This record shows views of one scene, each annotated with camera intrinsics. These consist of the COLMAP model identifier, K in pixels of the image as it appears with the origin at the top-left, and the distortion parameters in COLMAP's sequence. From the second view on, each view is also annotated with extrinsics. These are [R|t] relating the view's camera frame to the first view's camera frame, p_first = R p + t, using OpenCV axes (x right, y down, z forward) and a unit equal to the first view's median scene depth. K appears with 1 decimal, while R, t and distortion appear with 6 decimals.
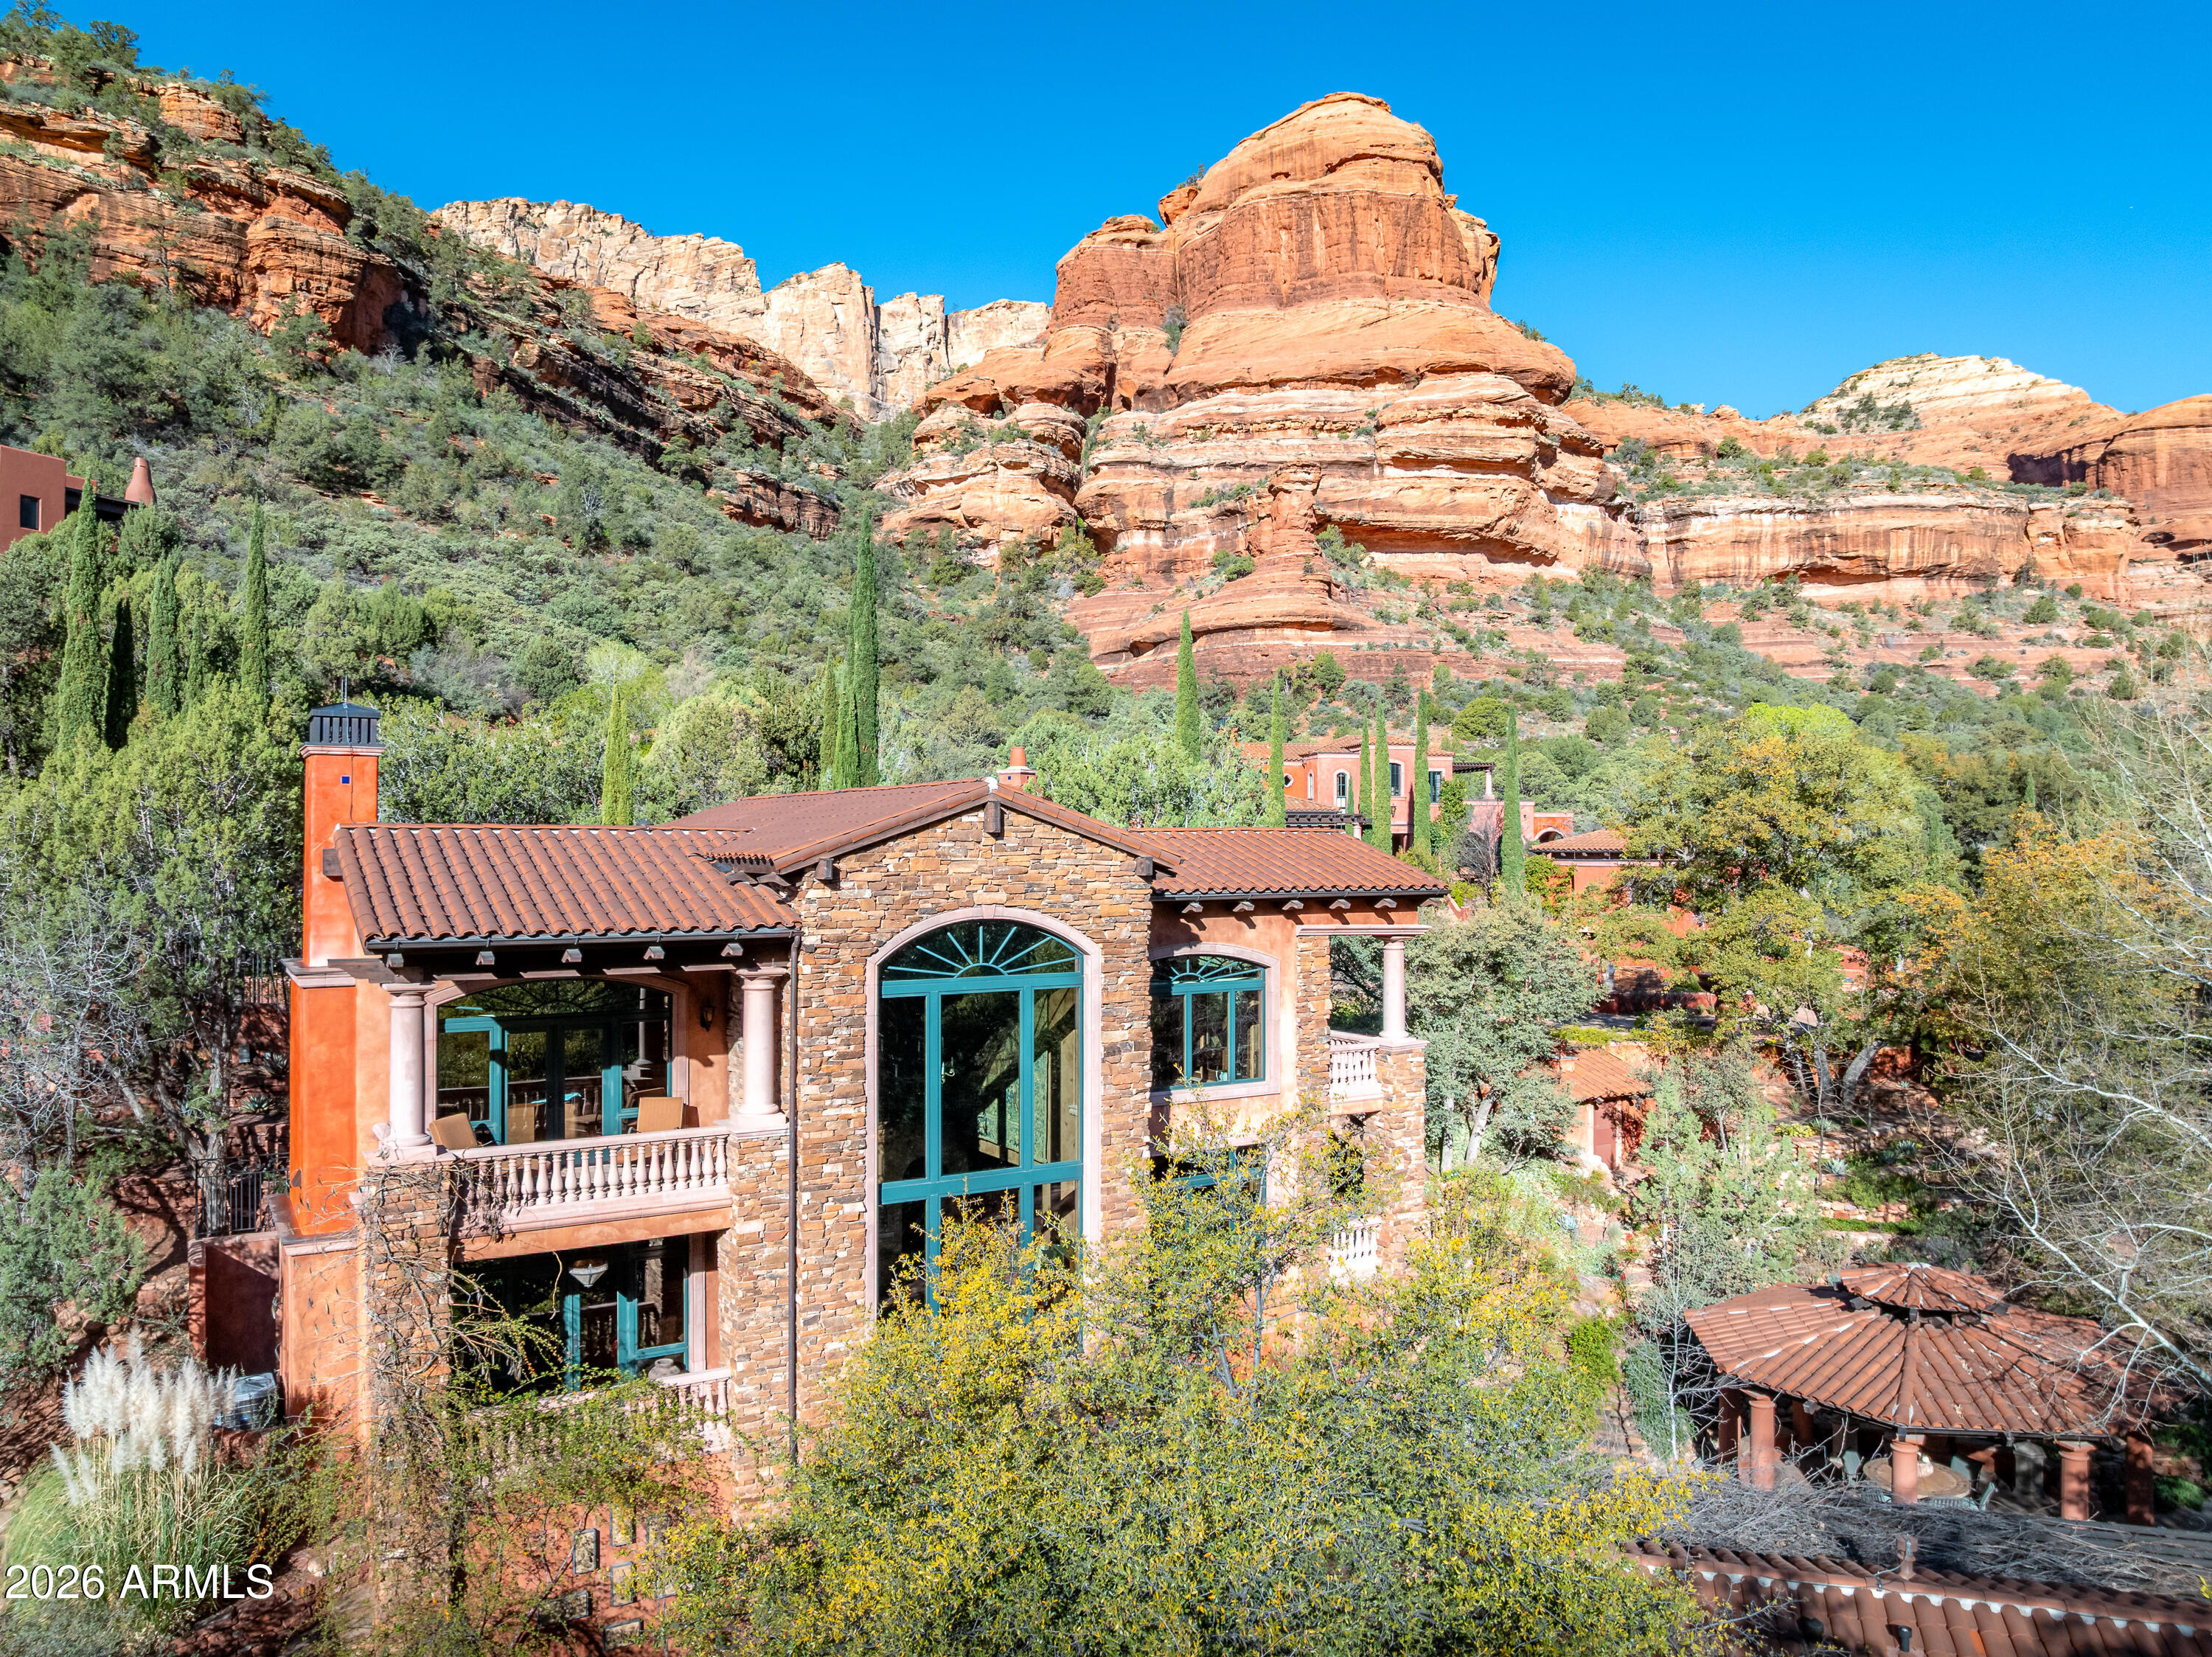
lens RADIAL K [[1567.0, 0, 1106.0], [0, 1567.0, 828.5], [0, 0, 1]] dist [-0.016661, -0.051537]
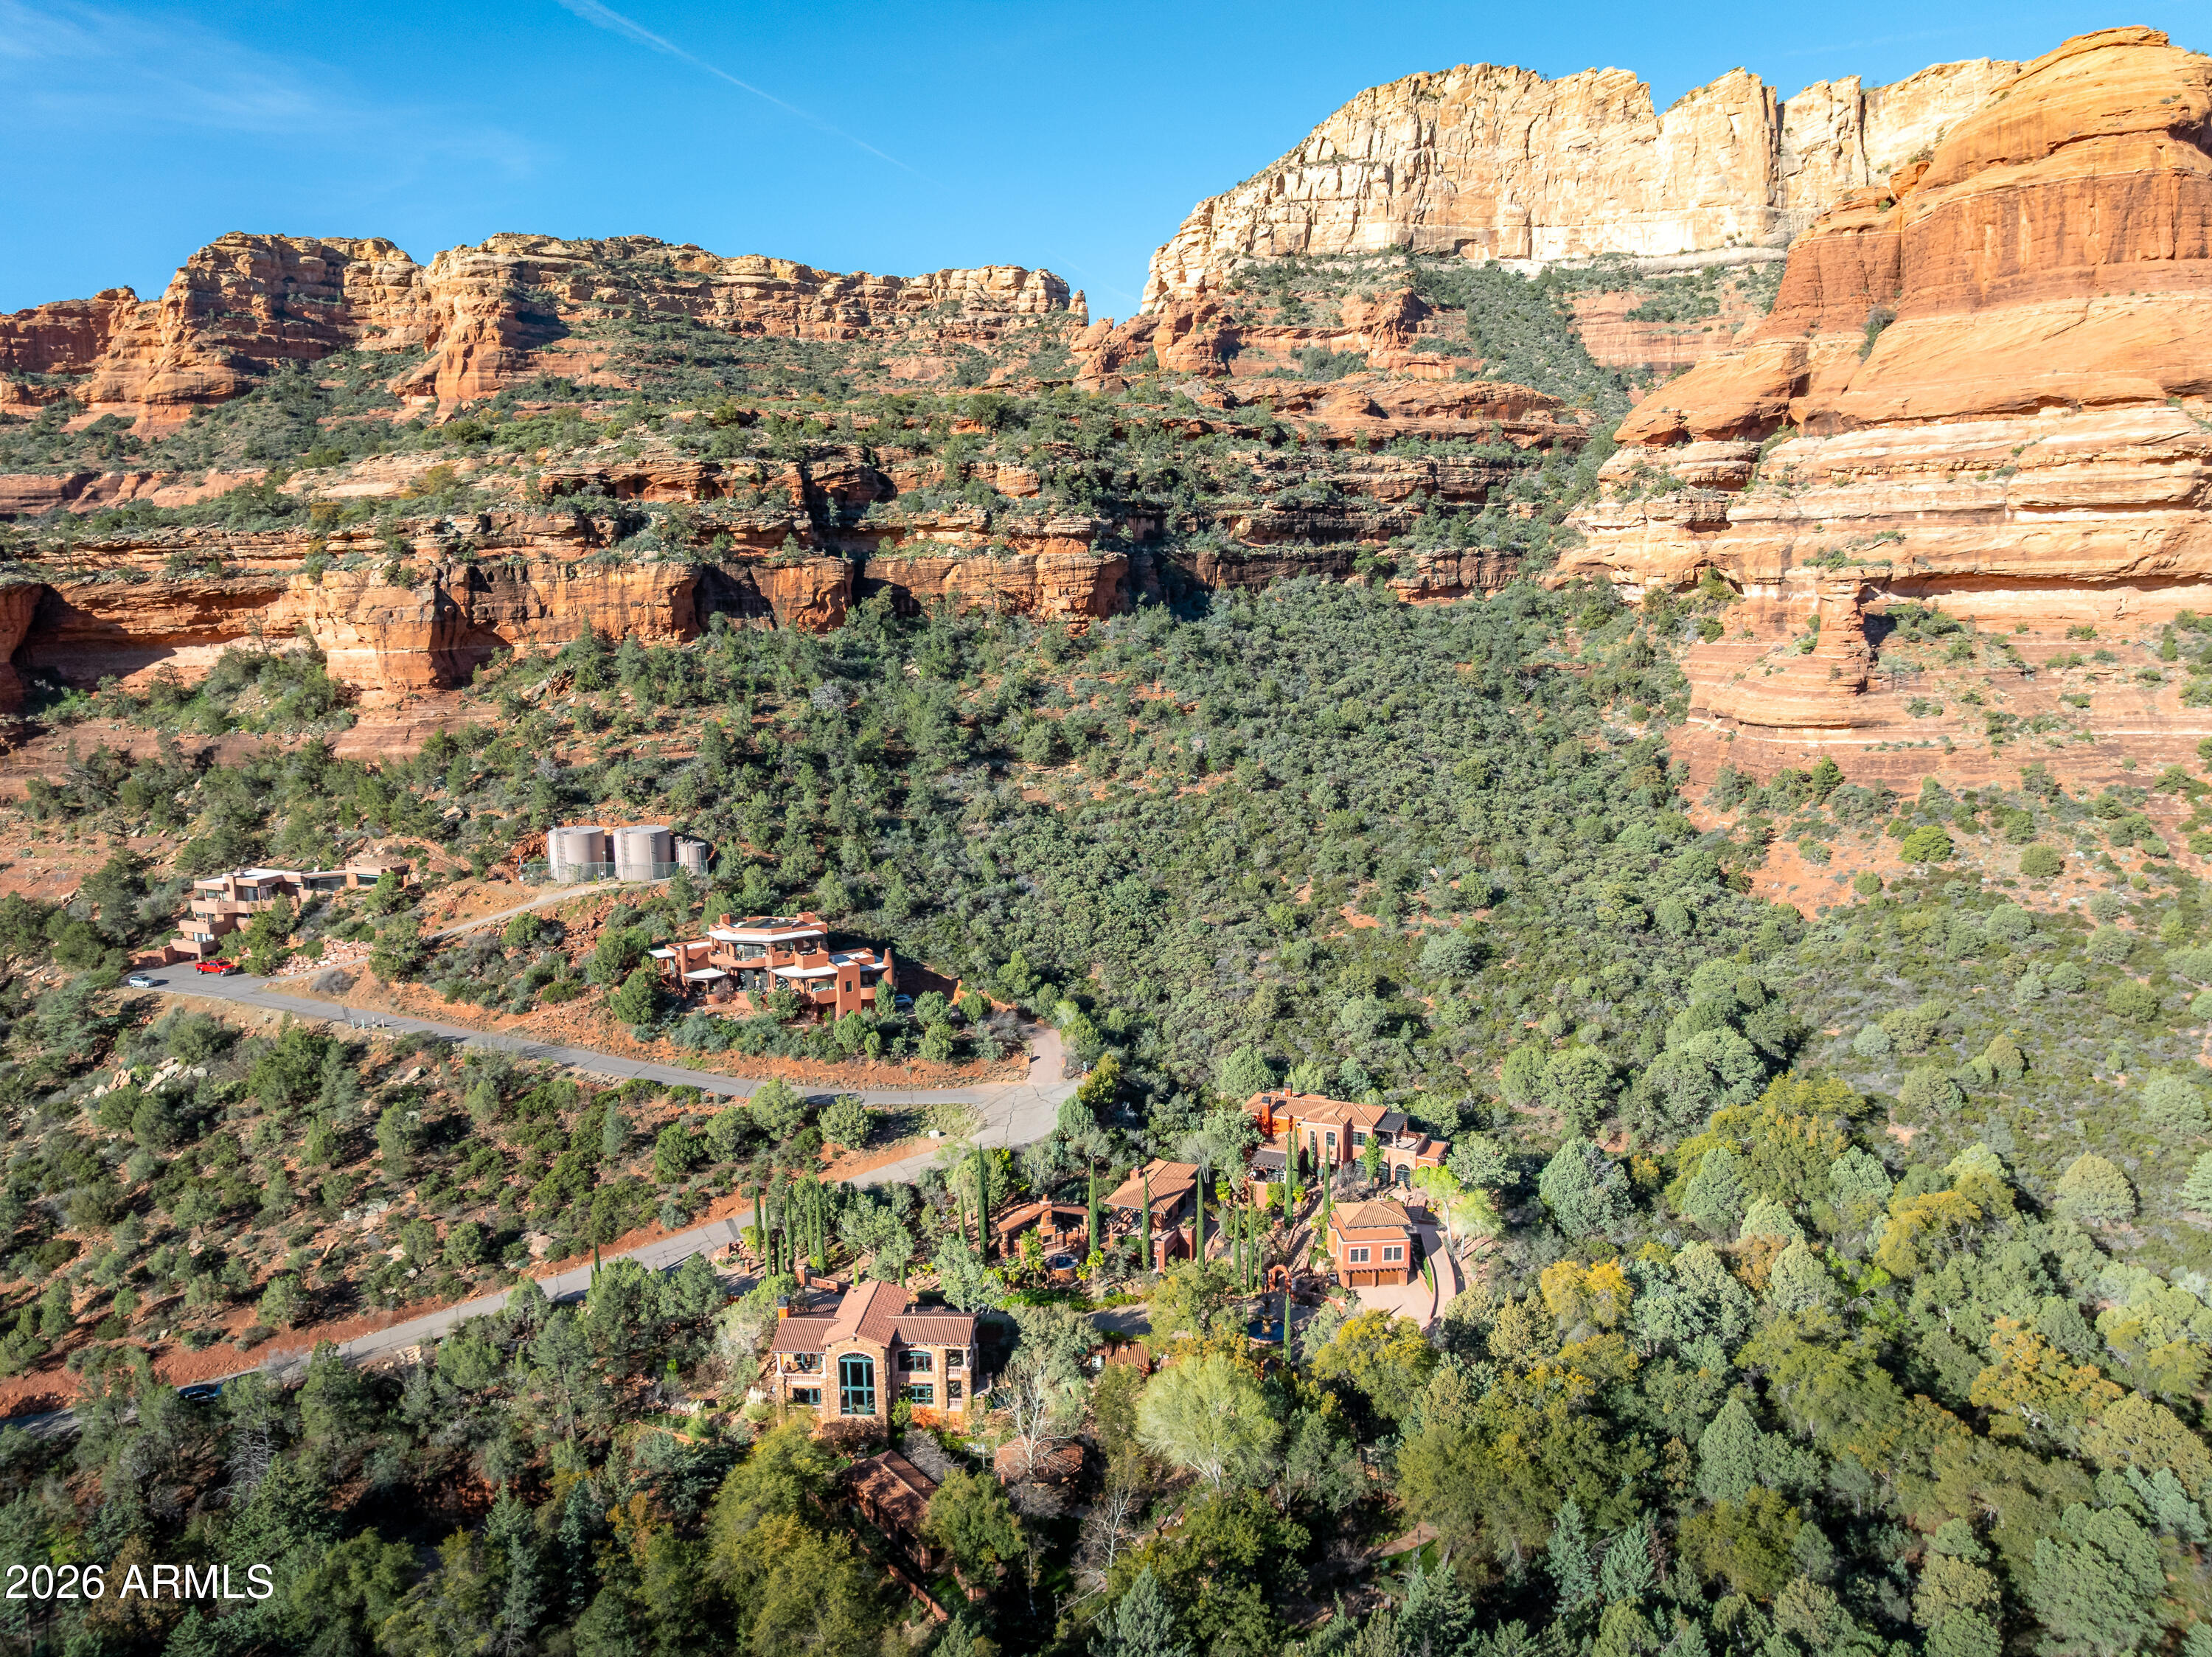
lens RADIAL K [[1567.0, 0, 1106.0], [0, 1567.0, 828.5], [0, 0, 1]] dist [-0.016661, -0.051537]
pose [[0.816603, 0.084167, -0.571031, 0.295609], [0.021024, 0.984318, 0.175149, -0.220275], [0.576817, -0.155032, 0.802027, -0.226566]]
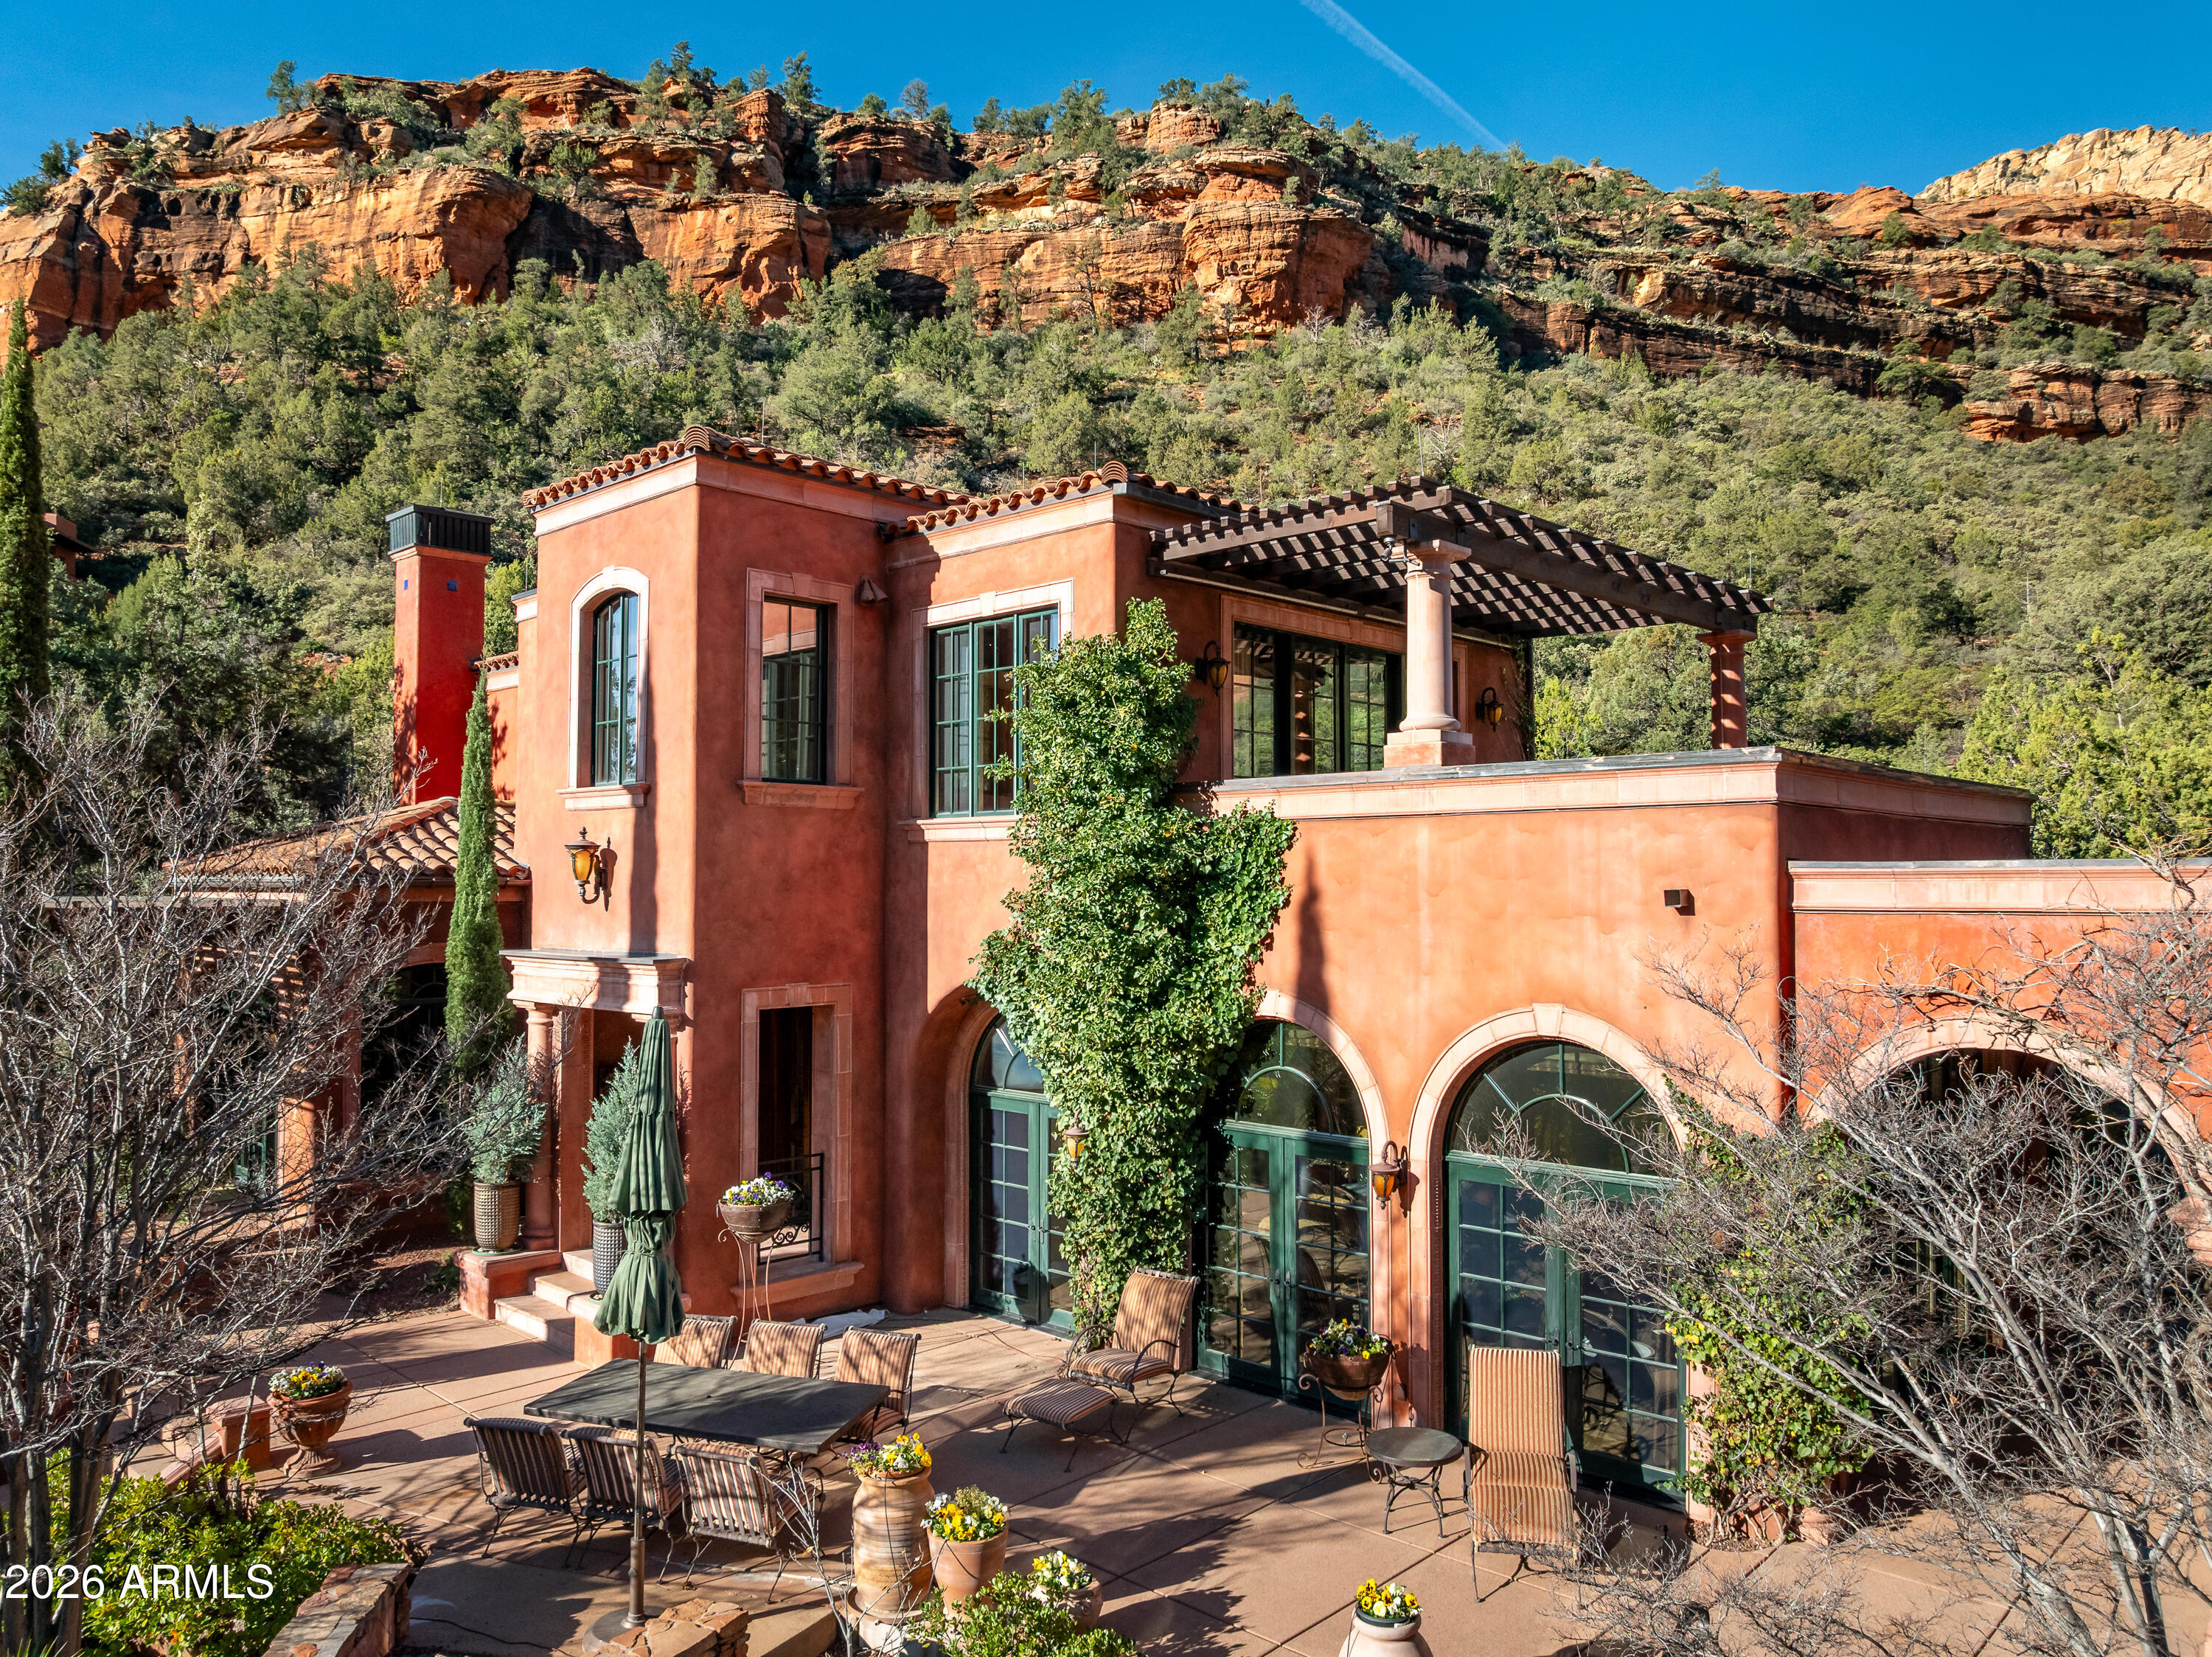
lens RADIAL K [[1559.7, 0, 1112.0], [0, 1559.7, 830.5], [0, 0, 1]] dist [-0.060785, 0.036046]
pose [[0.567701, -0.029220, -0.822716, 0.091230], [0.010316, 0.999544, -0.028383, -0.002419], [0.823170, 0.007626, 0.567743, 0.245851]]
